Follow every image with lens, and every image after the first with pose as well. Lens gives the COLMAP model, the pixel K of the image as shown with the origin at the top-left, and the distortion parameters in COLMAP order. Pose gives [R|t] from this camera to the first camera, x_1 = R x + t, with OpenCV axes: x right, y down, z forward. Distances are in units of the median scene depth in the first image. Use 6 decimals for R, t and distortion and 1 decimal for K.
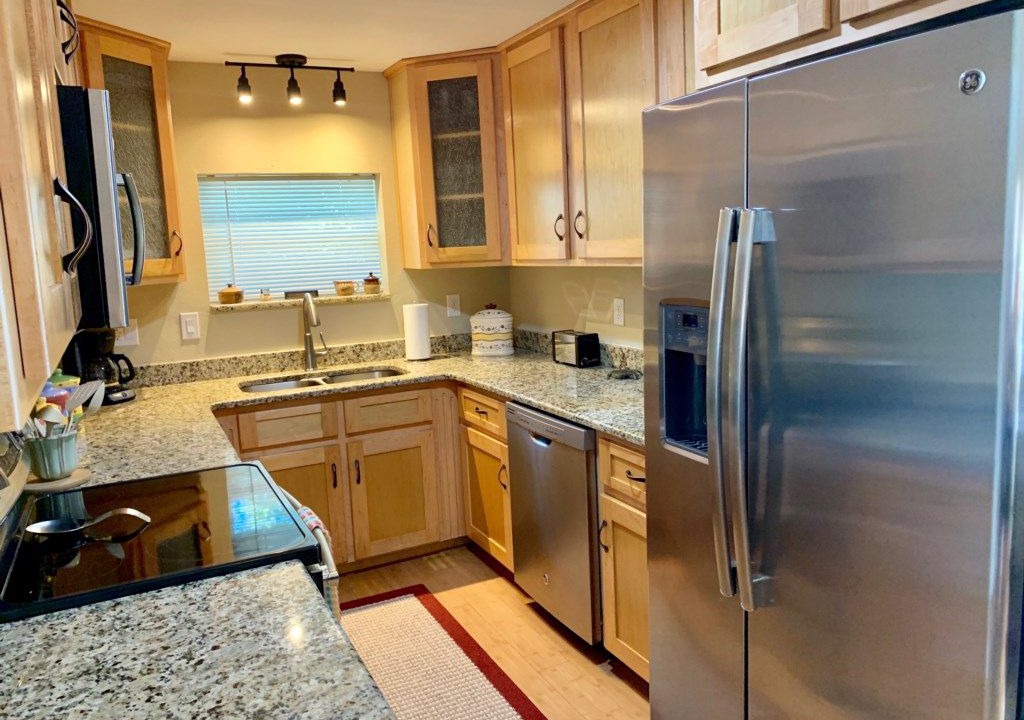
lens RADIAL K [[788.1, 0, 514.8], [0, 788.1, 348.9], [0, 0, 1]] dist [0.065760, -0.083378]
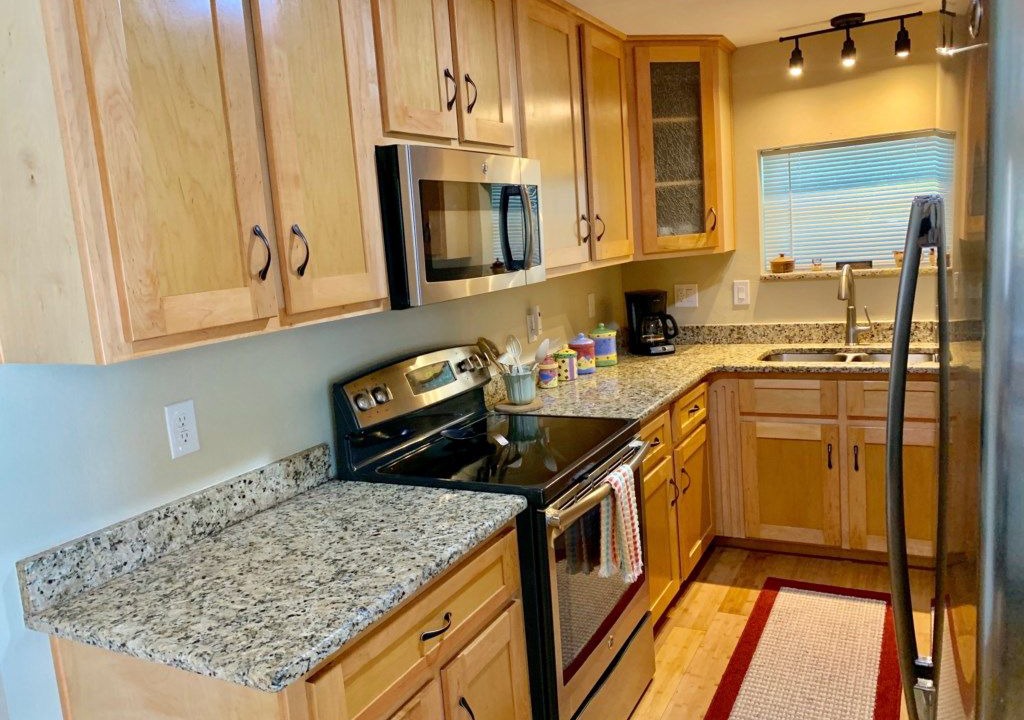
lens RADIAL K [[788.1, 0, 512.2], [0, 788.1, 350.1], [0, 0, 1]] dist [0.065760, -0.083378]
pose [[0.587800, 0.114772, -0.800824, 0.294631], [-0.063045, 0.993374, 0.096092, -0.036095], [0.806546, -0.005995, 0.591141, 0.106155]]
